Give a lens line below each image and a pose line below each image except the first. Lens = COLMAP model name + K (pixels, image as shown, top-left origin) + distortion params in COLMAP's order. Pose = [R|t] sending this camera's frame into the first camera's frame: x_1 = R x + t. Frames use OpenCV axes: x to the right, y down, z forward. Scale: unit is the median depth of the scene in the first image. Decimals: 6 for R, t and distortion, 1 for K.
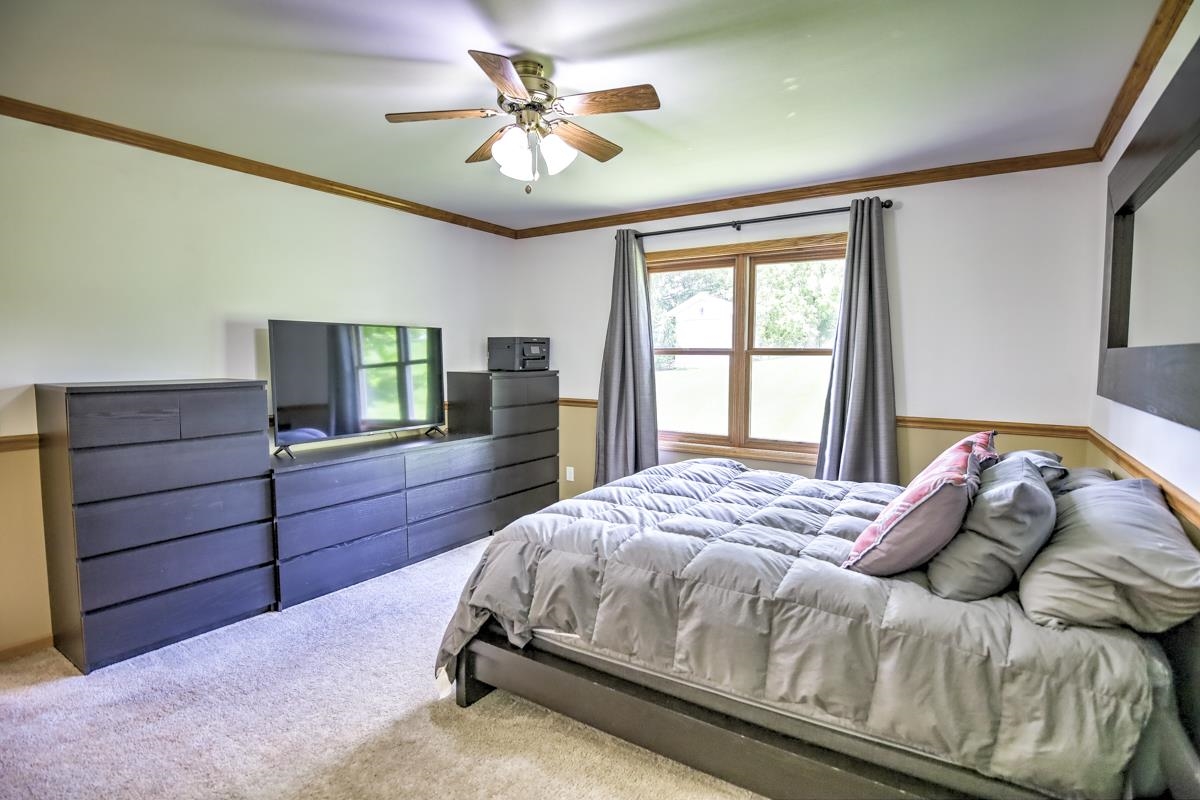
lens RADIAL K [[586.6, 0, 608.3], [0, 586.6, 396.1], [0, 0, 1]] dist [-0.026146, -0.002771]
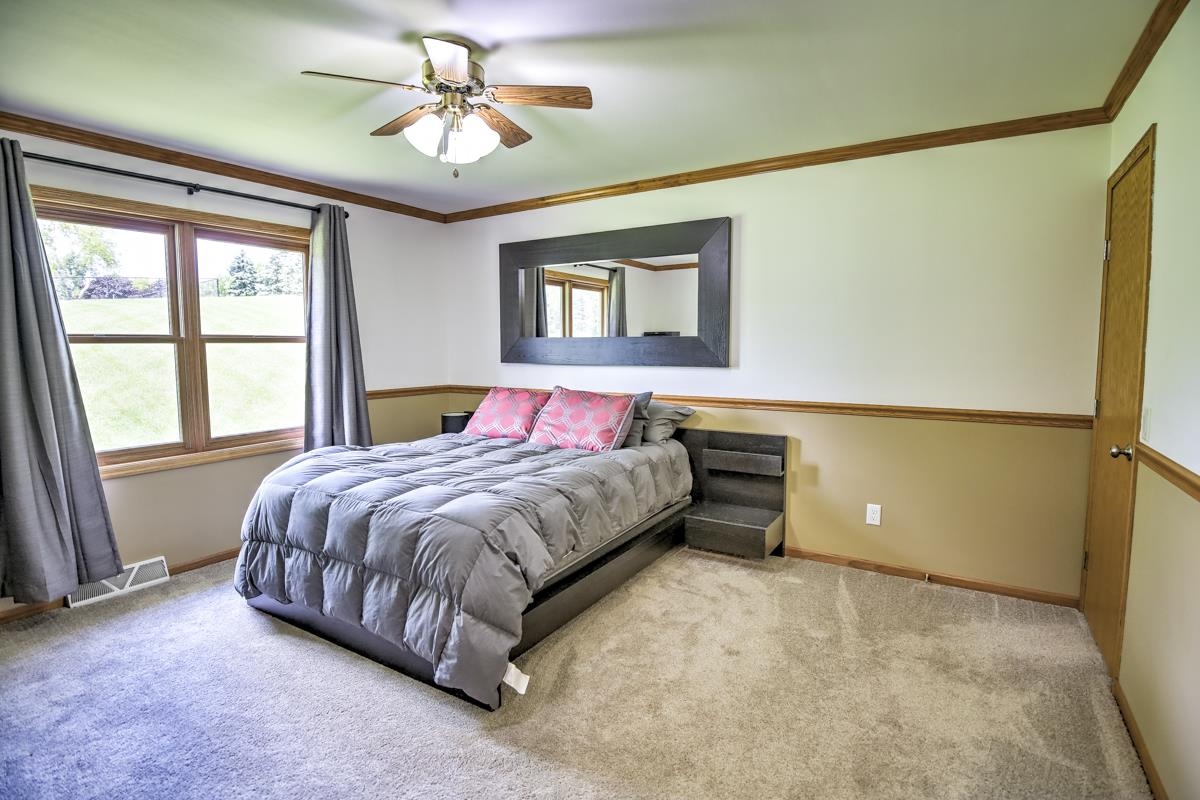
lens RADIAL K [[586.6, 0, 604.2], [0, 586.6, 401.6], [0, 0, 1]] dist [-0.026146, -0.002771]
pose [[-0.019421, -0.109724, 0.993772, -0.639980], [0.067752, 0.991531, 0.110800, -0.038710], [-0.997513, 0.069482, -0.011823, 0.431012]]
